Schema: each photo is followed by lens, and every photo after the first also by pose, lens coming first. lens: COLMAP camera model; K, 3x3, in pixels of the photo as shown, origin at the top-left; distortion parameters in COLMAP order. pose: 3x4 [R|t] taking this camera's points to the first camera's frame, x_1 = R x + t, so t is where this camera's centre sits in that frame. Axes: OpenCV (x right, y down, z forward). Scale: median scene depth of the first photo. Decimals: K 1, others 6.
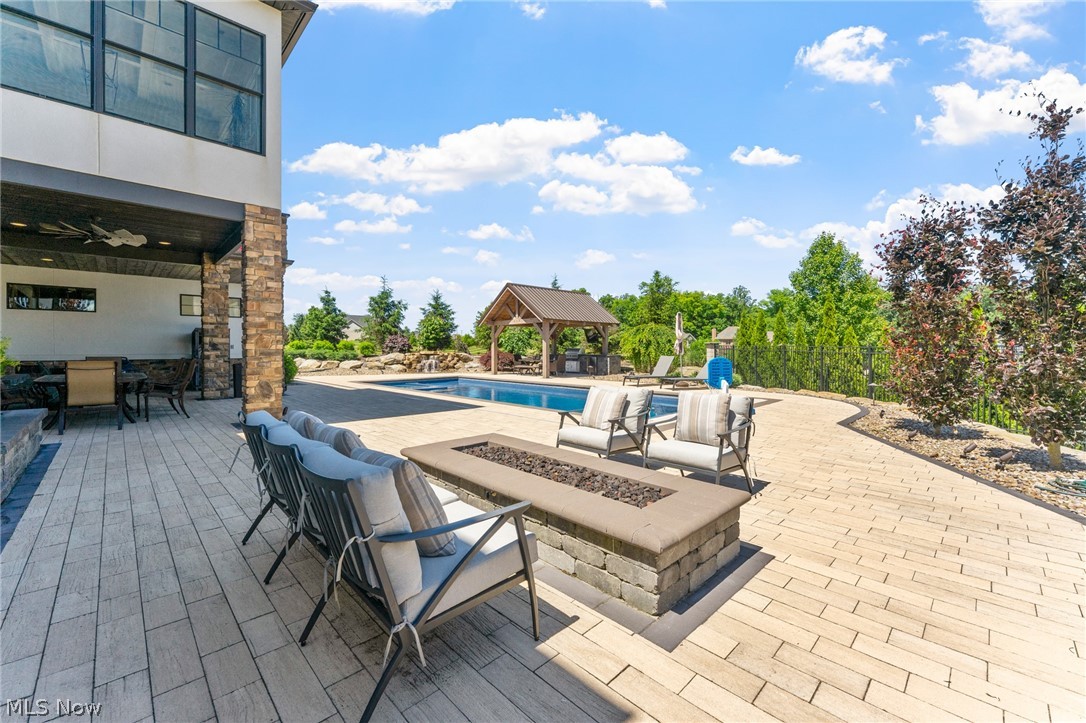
lens RADIAL K [[431.4, 0, 542.4], [0, 431.4, 353.4], [0, 0, 1]] dist [0.001909, 0.000129]
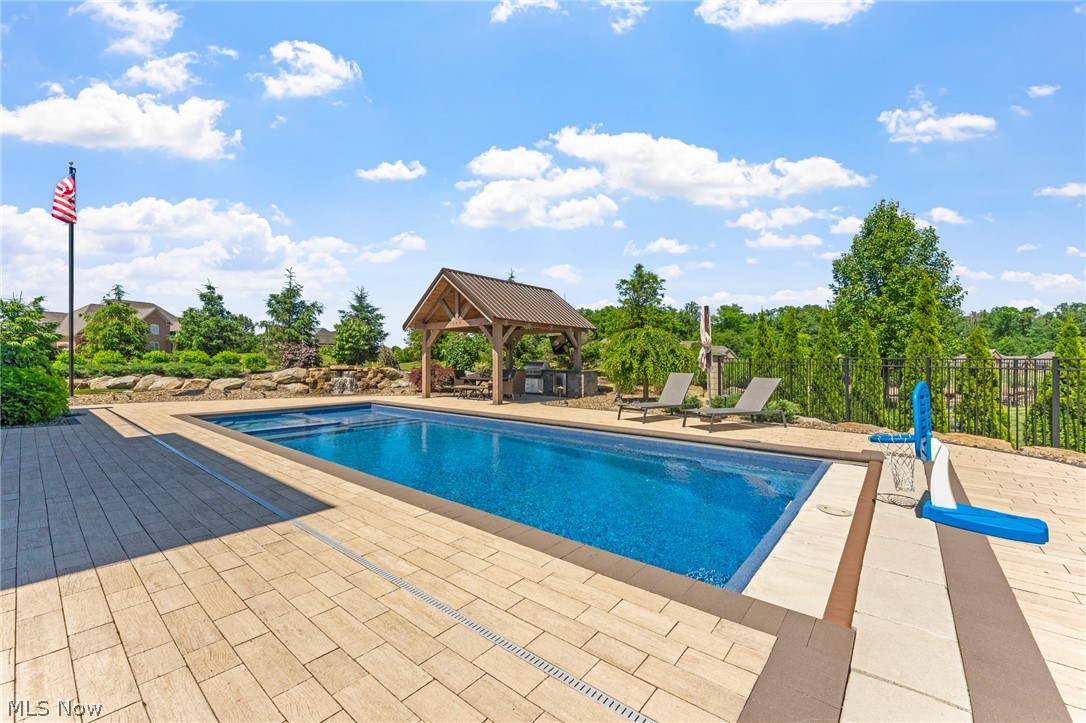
lens RADIAL K [[431.4, 0, 541.5], [0, 431.4, 361.3], [0, 0, 1]] dist [0.001909, 0.000129]
pose [[0.994990, 0.000845, 0.099974, 0.006949], [0.000580, 0.999899, -0.014226, -0.001446], [-0.099976, 0.014213, 0.994888, 0.227252]]
